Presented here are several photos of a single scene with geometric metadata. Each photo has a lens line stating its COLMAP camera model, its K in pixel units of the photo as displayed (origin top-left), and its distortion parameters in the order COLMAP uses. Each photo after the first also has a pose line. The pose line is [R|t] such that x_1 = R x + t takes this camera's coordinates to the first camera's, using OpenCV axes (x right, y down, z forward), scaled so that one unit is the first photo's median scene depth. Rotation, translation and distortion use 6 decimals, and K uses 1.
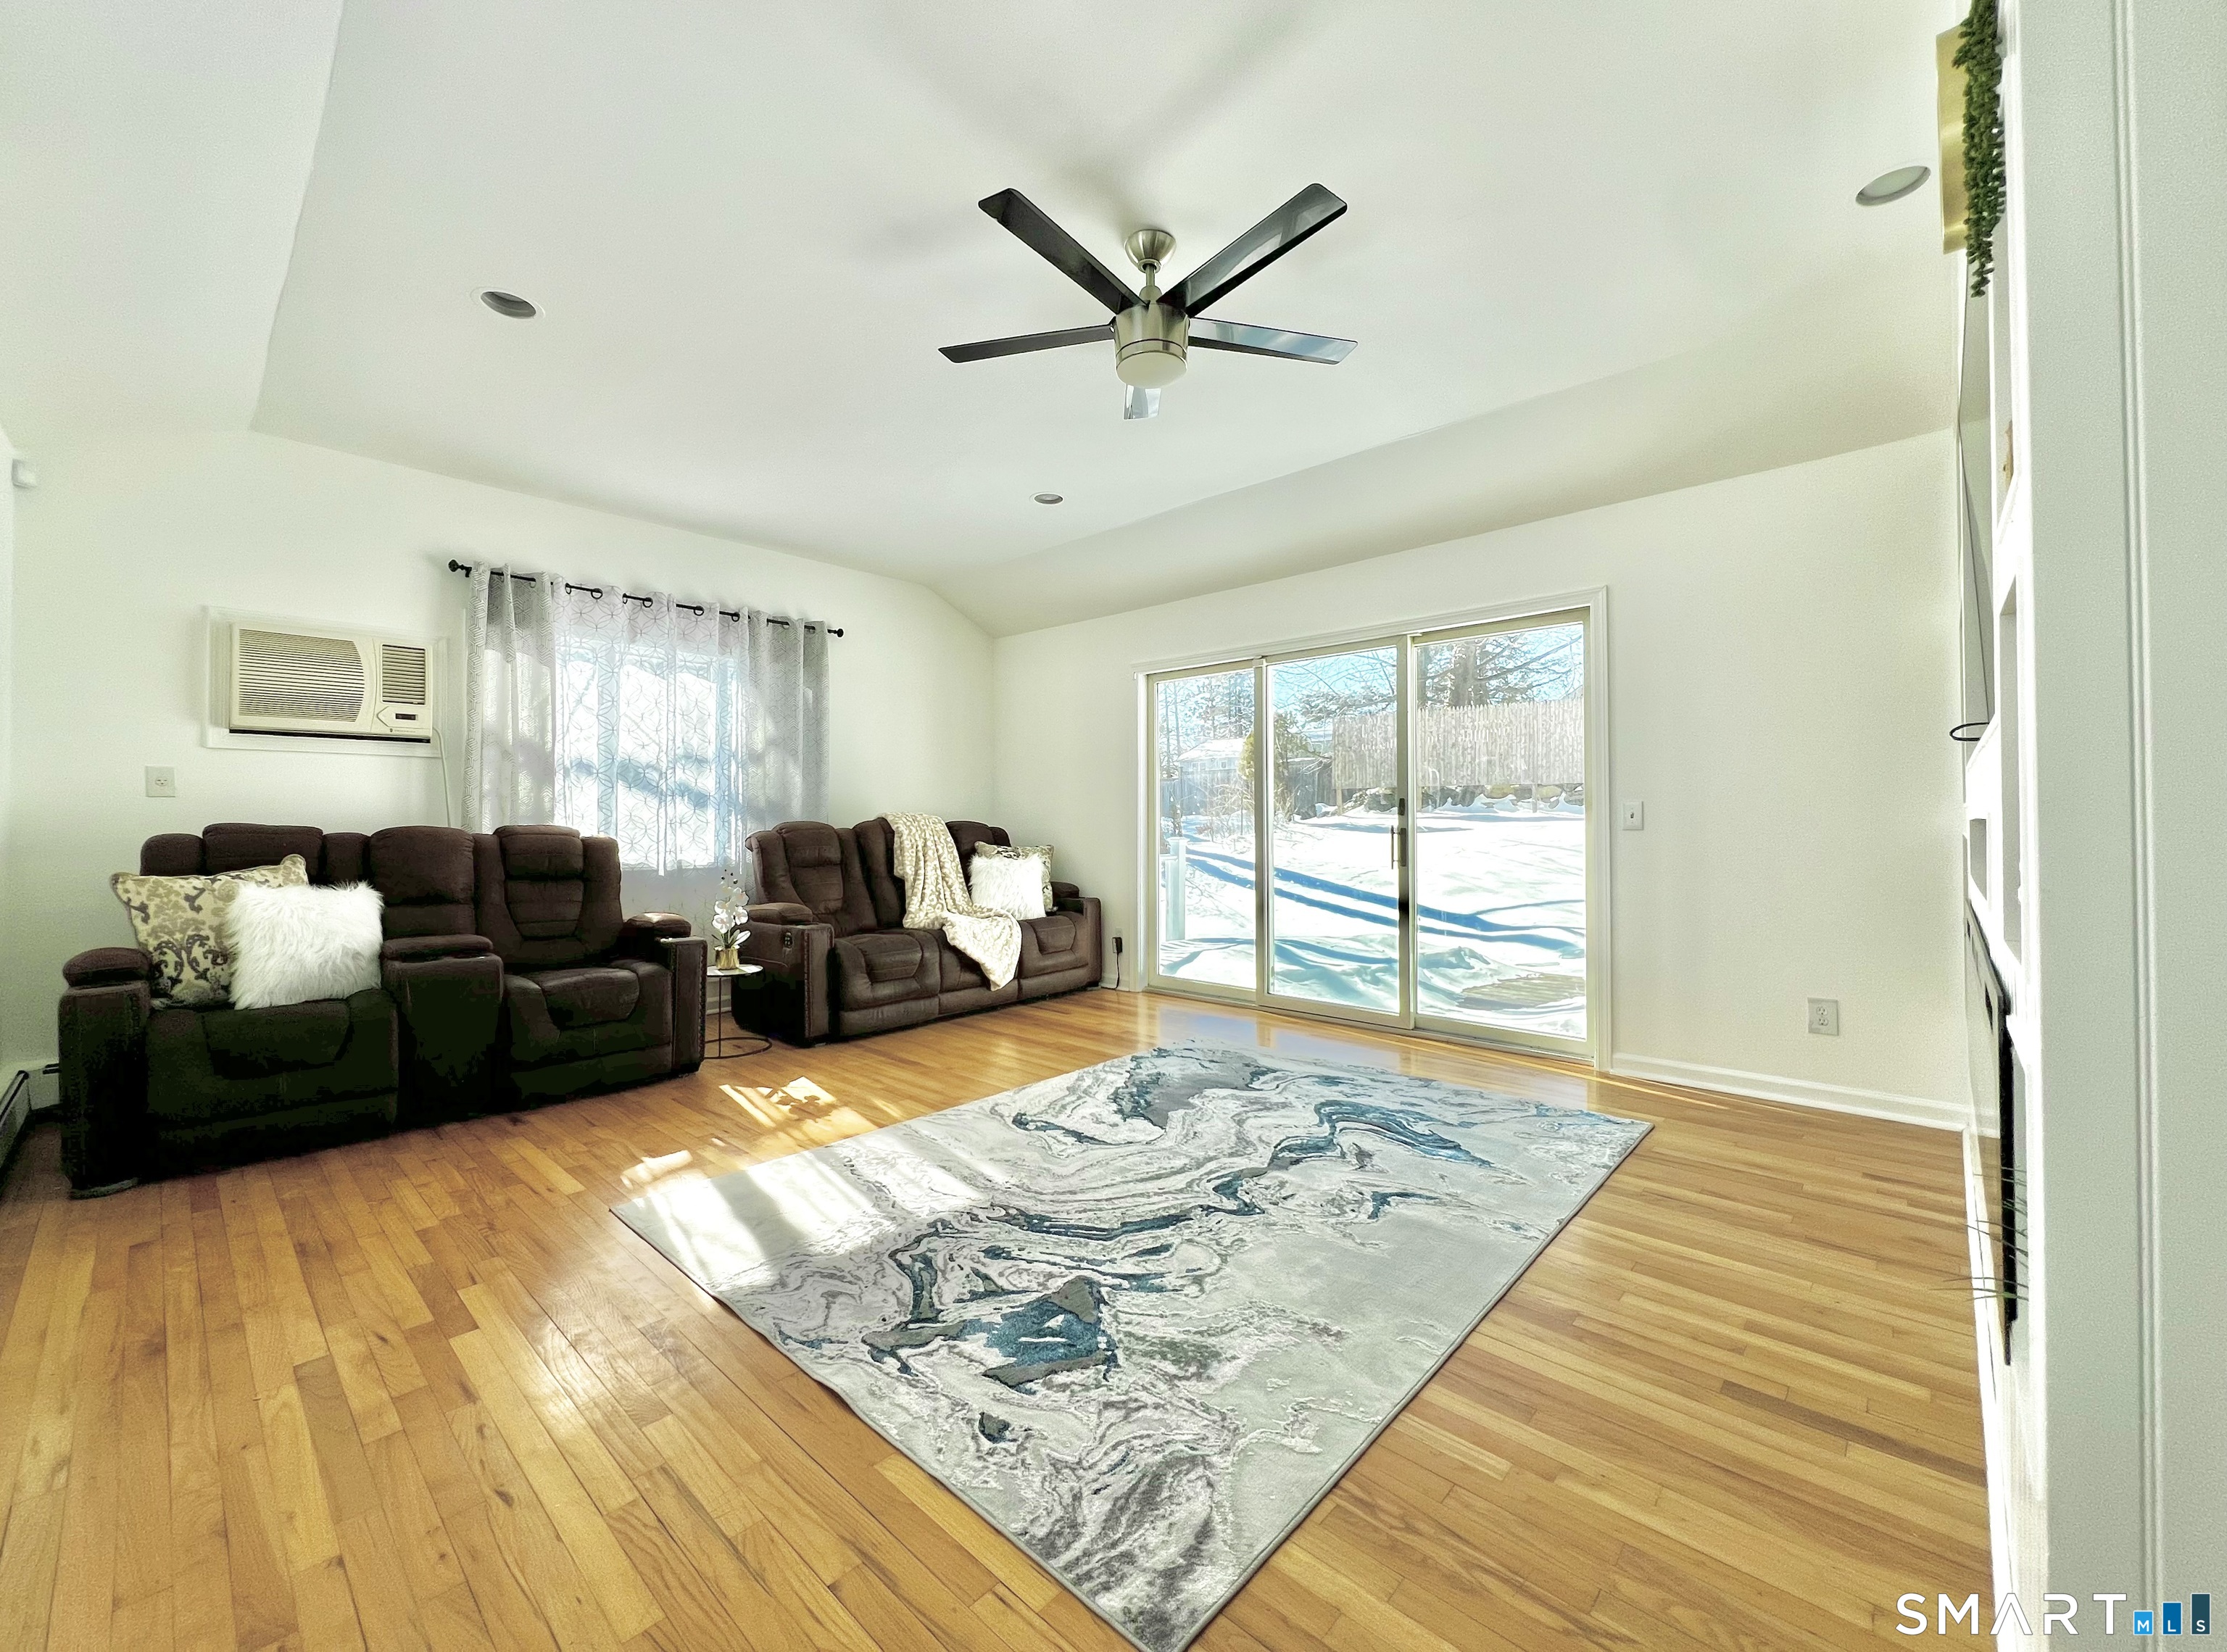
lens RADIAL K [[889.1, 0, 1113.5], [0, 889.1, 826.0], [0, 0, 1]] dist [-0.002569, -0.000259]
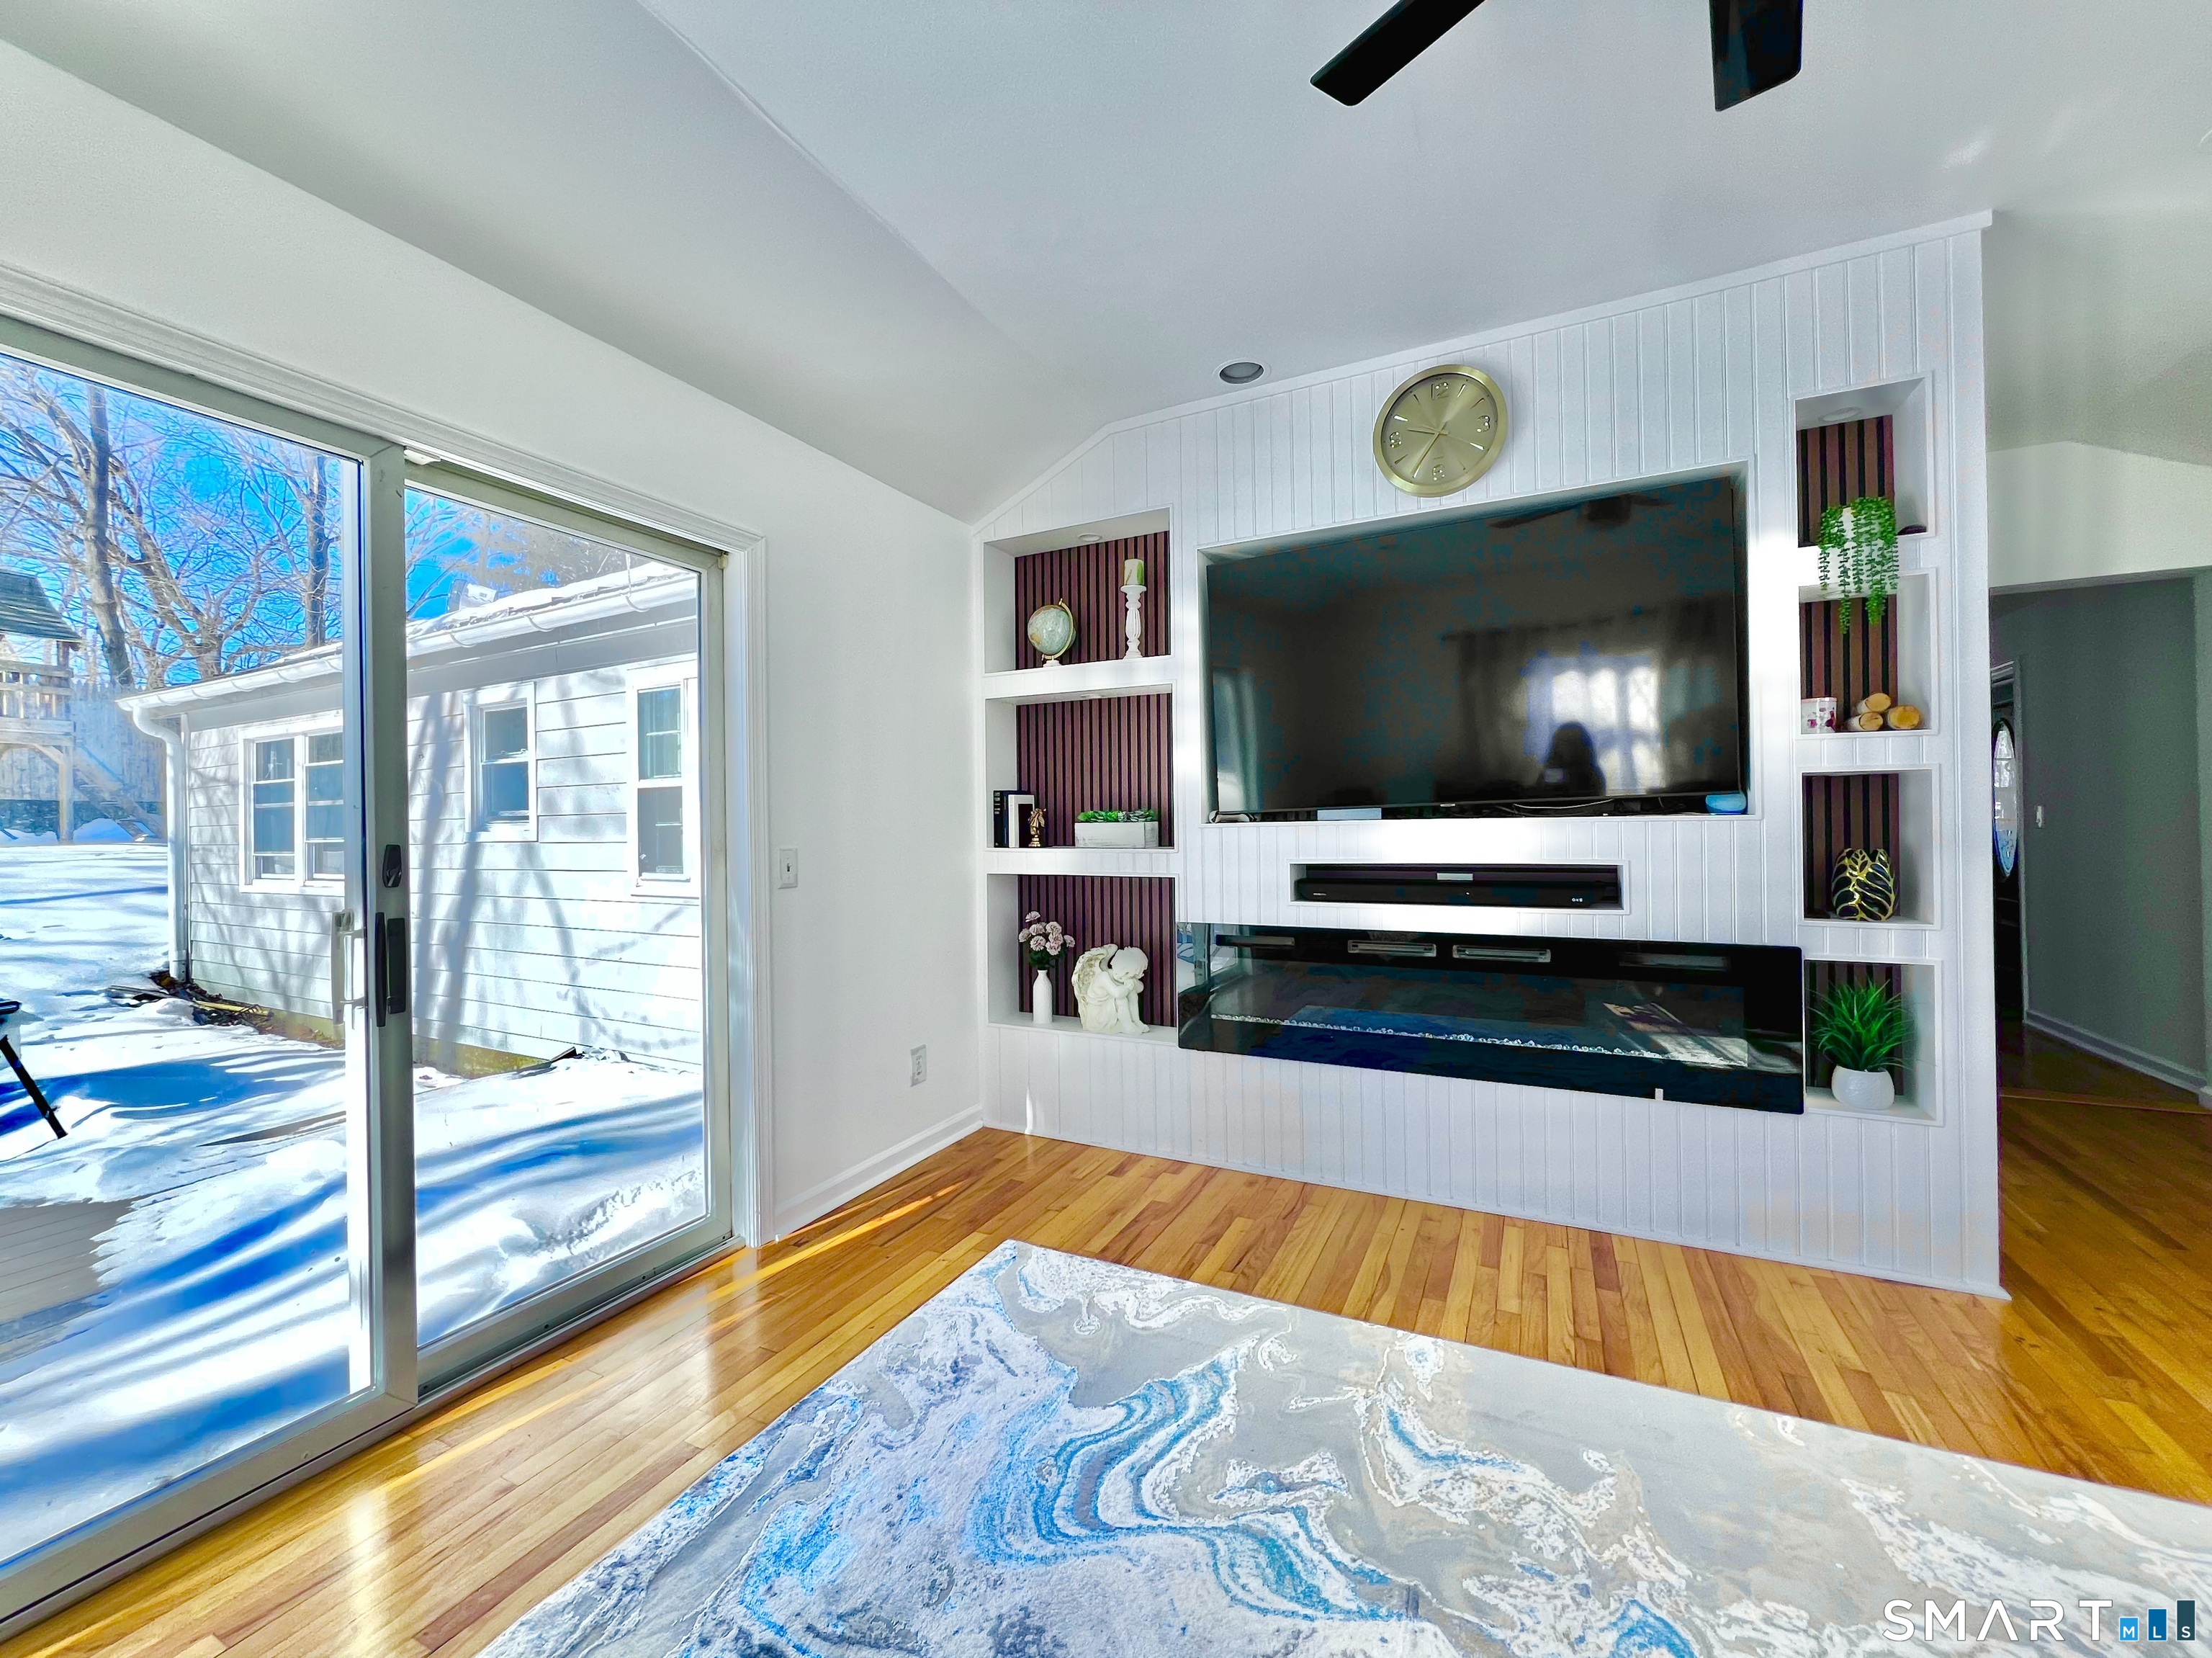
lens RADIAL K [[881.5, 0, 1109.0], [0, 881.5, 827.8], [0, 0, 1]] dist [-0.000628, 0.000458]
pose [[-0.290290, 0.010935, 0.956876, -0.226490], [0.012872, 0.999889, -0.007522, -0.043717], [-0.956852, 0.010134, -0.290398, 1.226780]]
